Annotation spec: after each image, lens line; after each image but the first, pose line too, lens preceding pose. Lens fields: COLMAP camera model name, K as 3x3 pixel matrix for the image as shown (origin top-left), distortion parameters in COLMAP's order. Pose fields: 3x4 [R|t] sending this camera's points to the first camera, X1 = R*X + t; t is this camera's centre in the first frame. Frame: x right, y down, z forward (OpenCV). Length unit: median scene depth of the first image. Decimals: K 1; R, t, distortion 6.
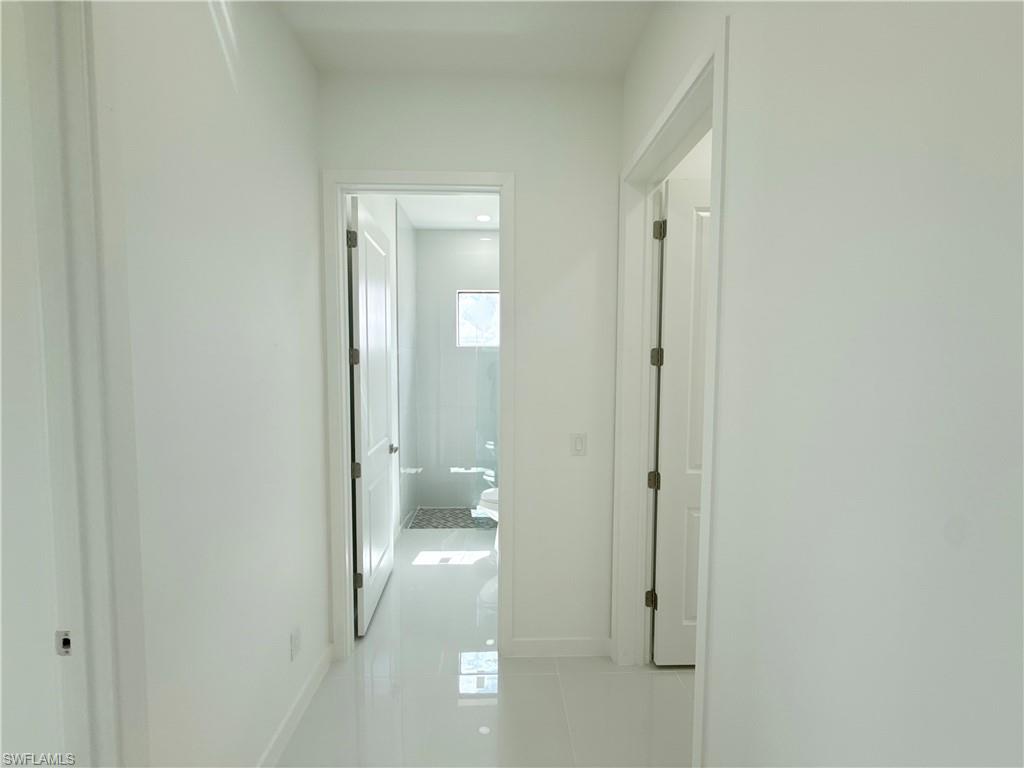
lens RADIAL K [[405.5, 0, 506.1], [0, 405.5, 382.9], [0, 0, 1]] dist [-0.004857, 0.000010]
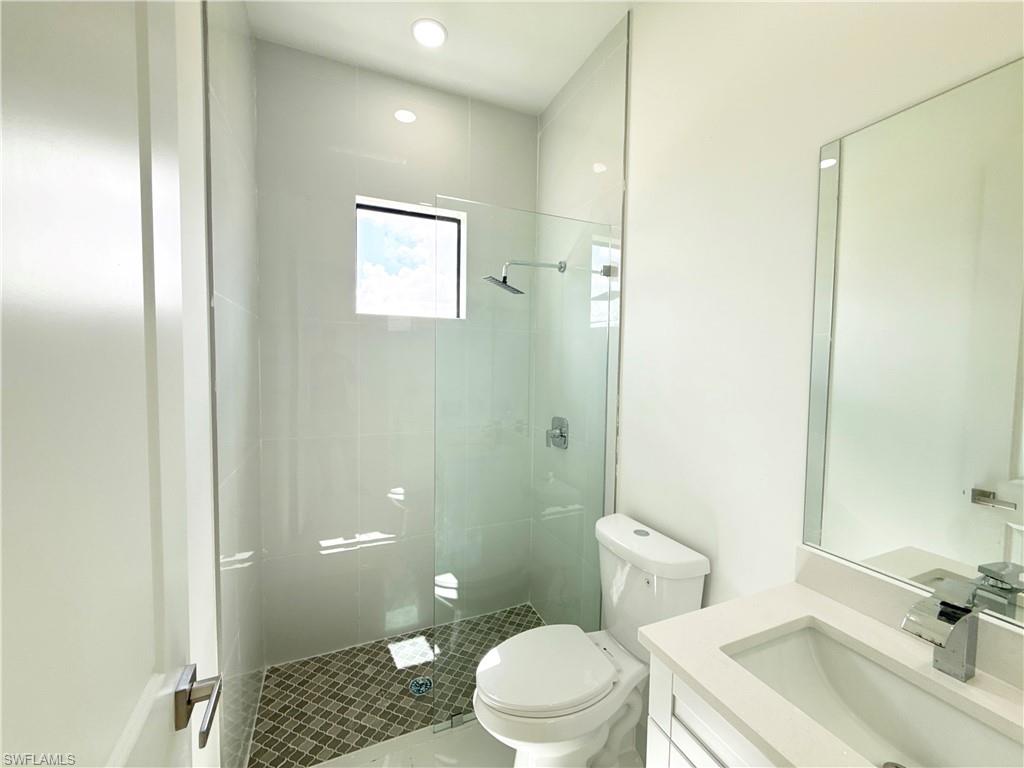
lens RADIAL K [[405.5, 0, 508.2], [0, 405.5, 383.3], [0, 0, 1]] dist [-0.004857, 0.000010]
pose [[0.927560, -0.007883, 0.373592, -0.137449], [0.009557, 0.999951, -0.002629, -0.006273], [-0.373553, 0.006009, 0.927589, 0.501061]]
